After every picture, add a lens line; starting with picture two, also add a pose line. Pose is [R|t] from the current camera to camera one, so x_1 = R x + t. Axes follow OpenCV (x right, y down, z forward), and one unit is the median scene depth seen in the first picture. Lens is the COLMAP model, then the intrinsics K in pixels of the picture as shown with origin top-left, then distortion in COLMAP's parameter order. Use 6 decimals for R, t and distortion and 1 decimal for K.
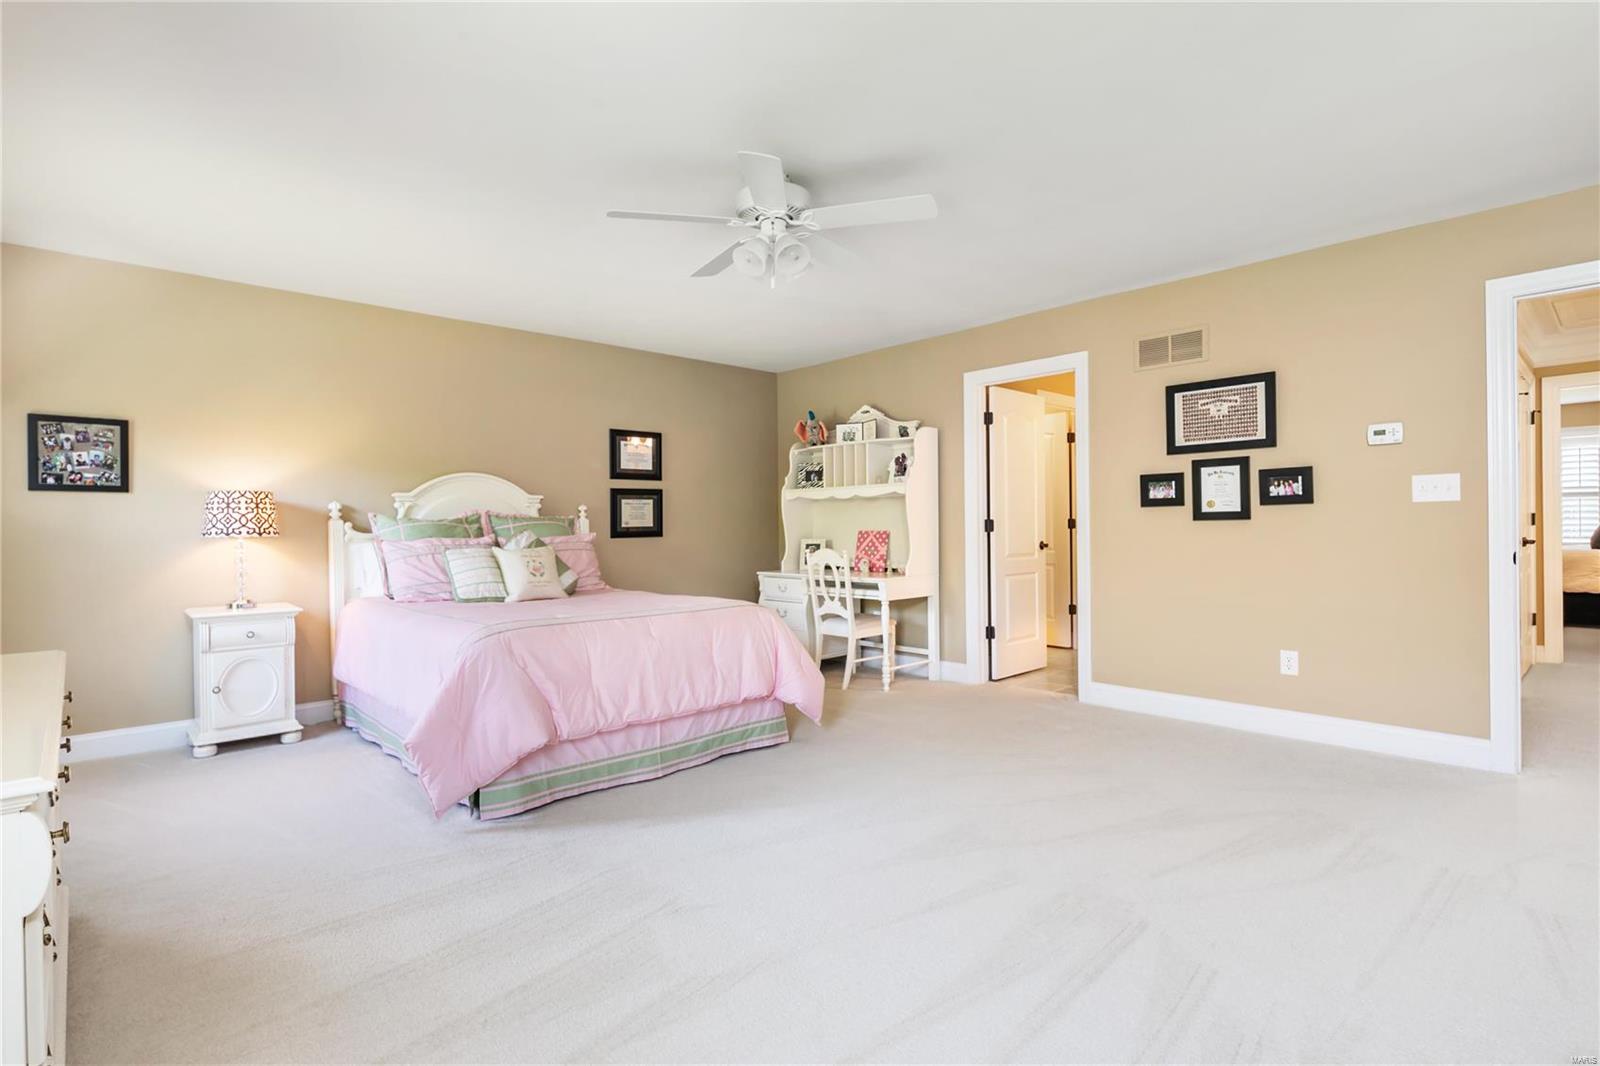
lens RADIAL K [[773.7, 0, 799.9], [0, 773.7, 524.0], [0, 0, 1]] dist [0.014150, 0.000160]
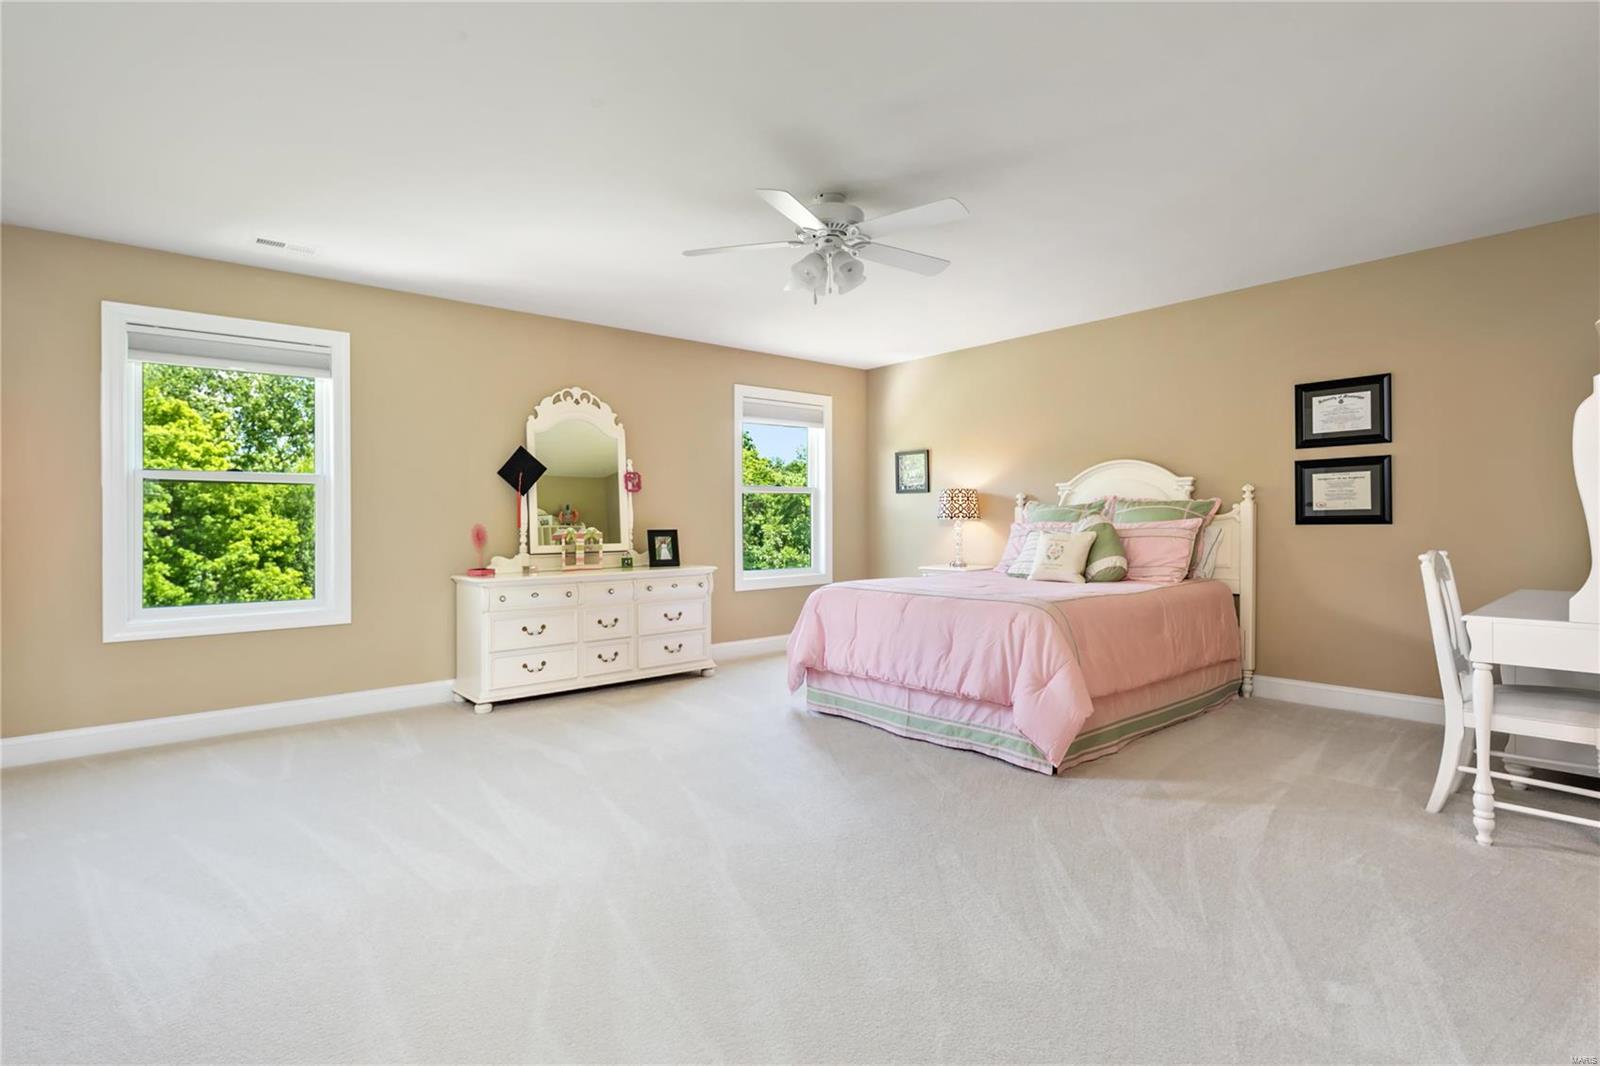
lens RADIAL K [[773.7, 0, 799.9], [0, 773.7, 524.0], [0, 0, 1]] dist [0.014150, 0.000160]
pose [[-0.040925, 0.019201, -0.998978, 0.609546], [0.016155, 0.999697, 0.018553, -0.005487], [0.999032, -0.015379, -0.041223, 0.573118]]
